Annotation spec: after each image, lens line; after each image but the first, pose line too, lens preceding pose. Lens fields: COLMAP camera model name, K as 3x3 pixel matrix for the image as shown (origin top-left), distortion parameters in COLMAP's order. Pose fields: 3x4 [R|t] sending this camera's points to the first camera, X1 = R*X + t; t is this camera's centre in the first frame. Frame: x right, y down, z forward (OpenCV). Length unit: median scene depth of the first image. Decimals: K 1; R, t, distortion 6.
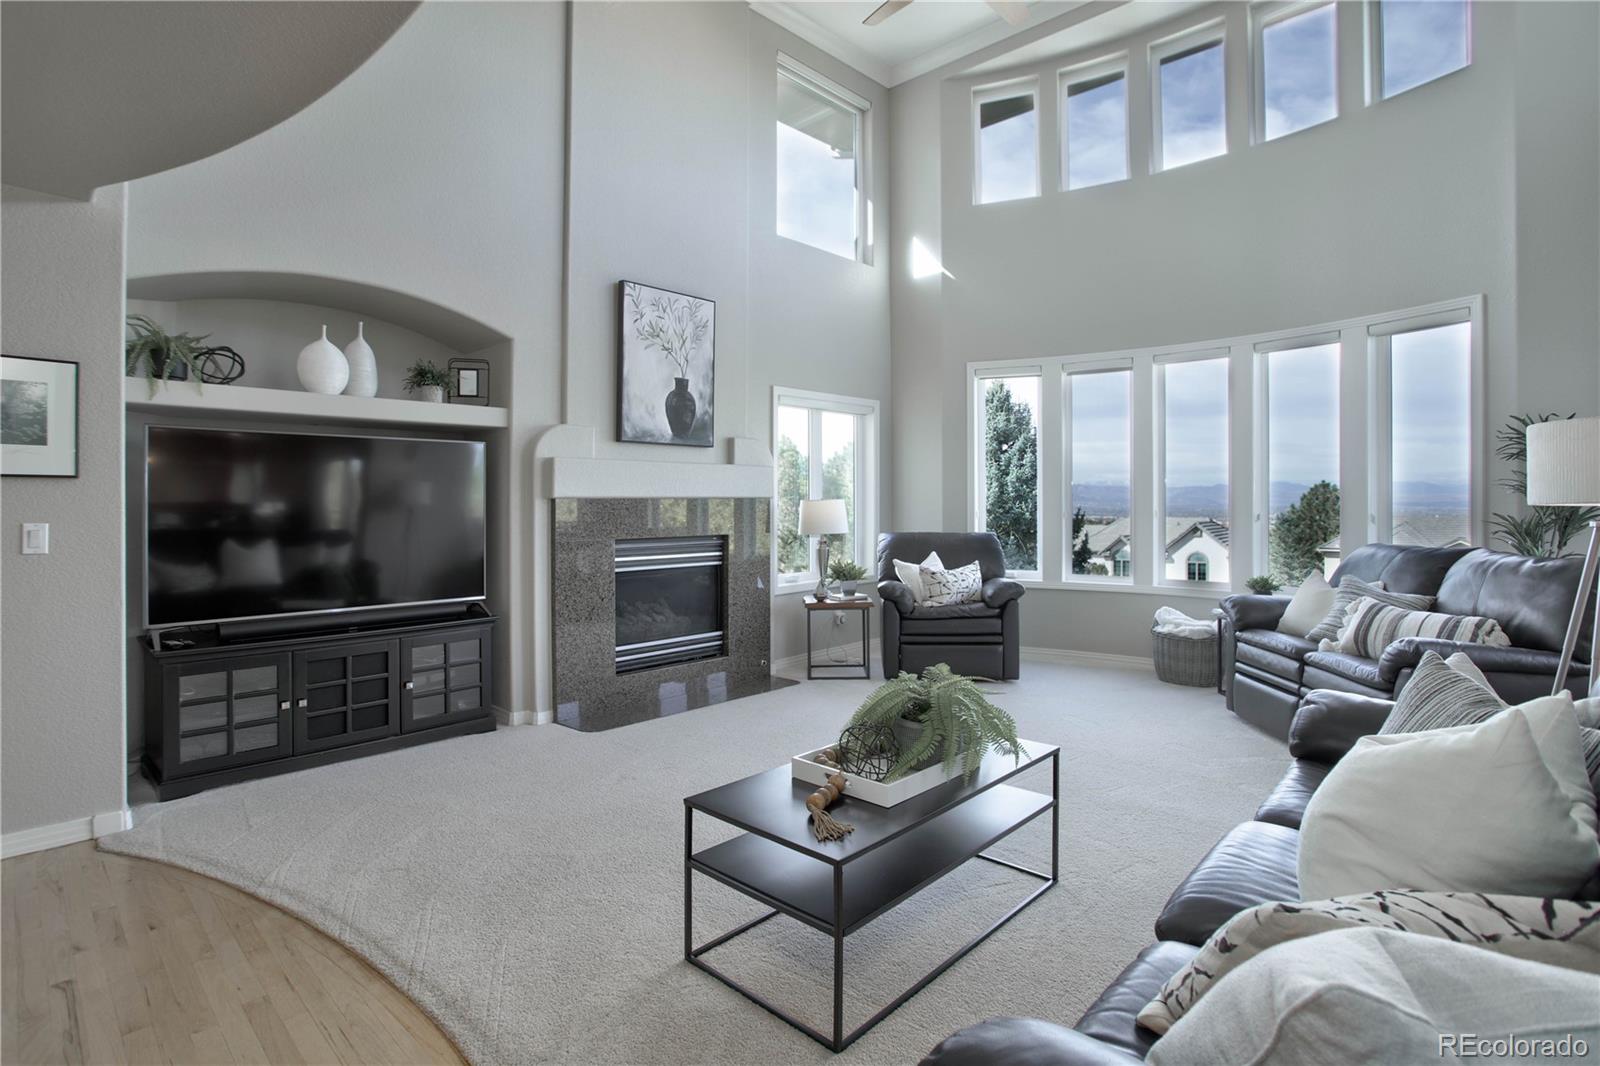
lens RADIAL K [[779.1, 0, 796.6], [0, 779.1, 505.8], [0, 0, 1]] dist [-0.000745, -0.000100]
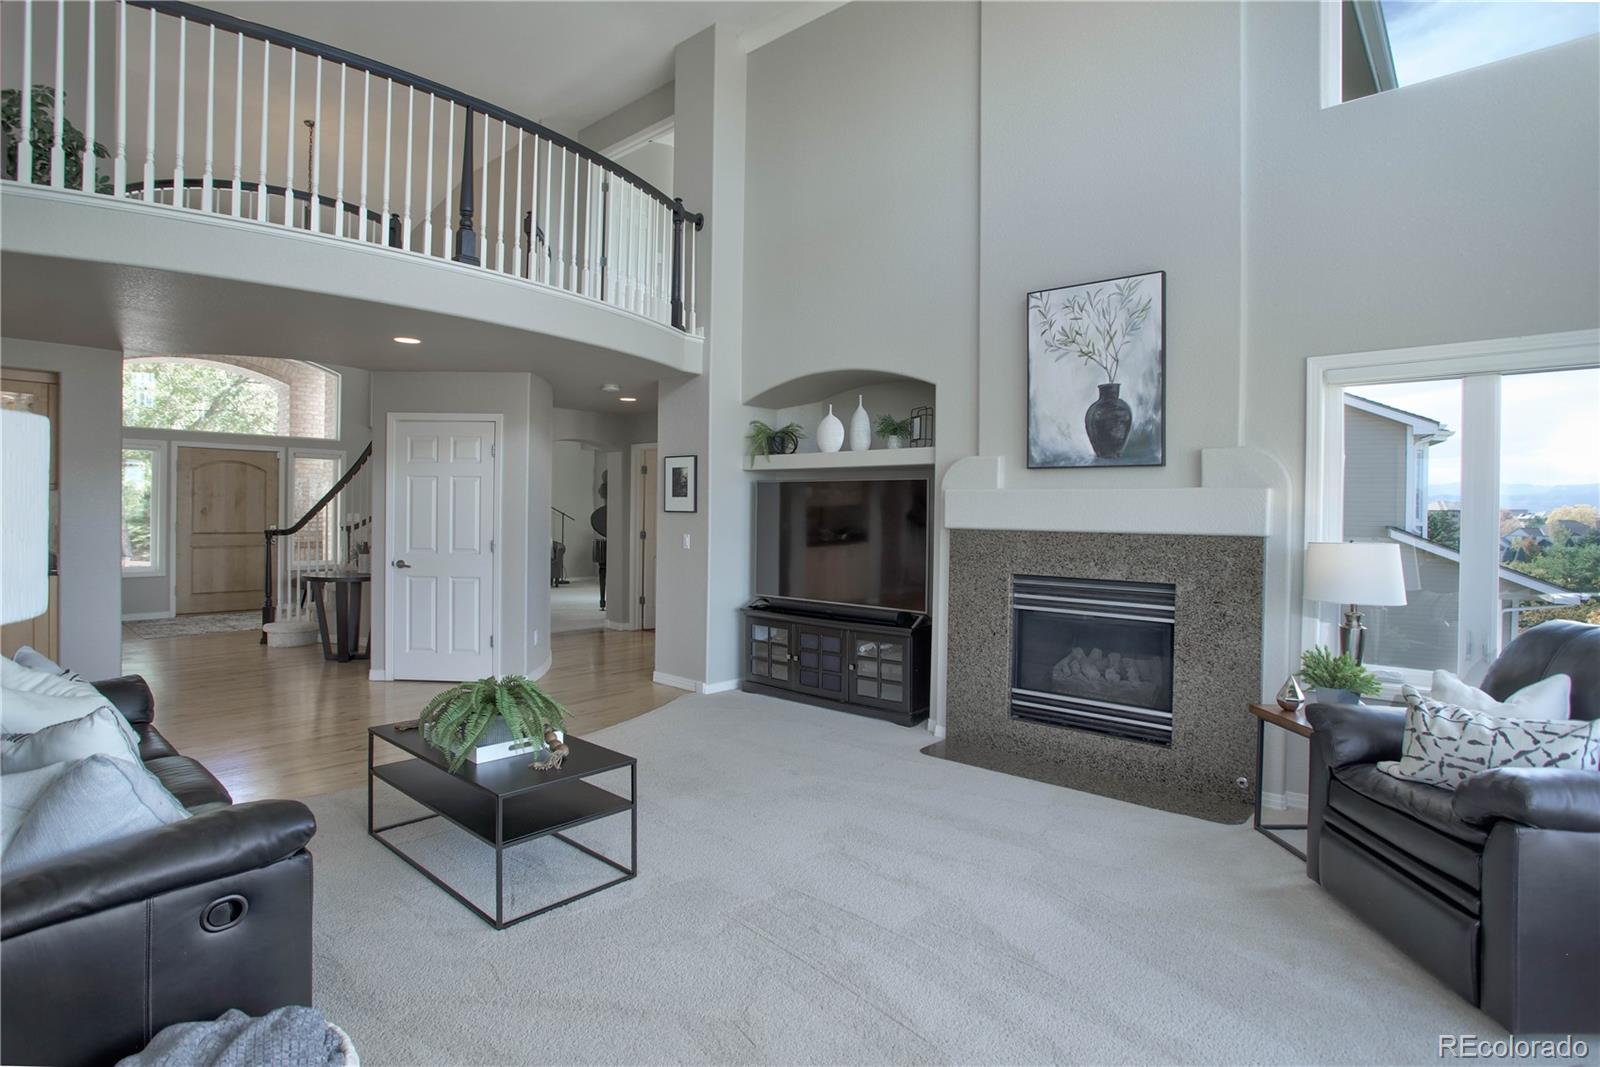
lens RADIAL K [[862.0, 0, 800.0], [0, 862.0, 533.5], [0, 0, 1]] dist [-0.001716, -0.000145]
pose [[0.058733, 0.027942, -0.997883, 0.775195], [-0.020848, 0.999425, 0.026758, -0.027358], [0.998056, 0.019233, 0.059281, 0.667535]]
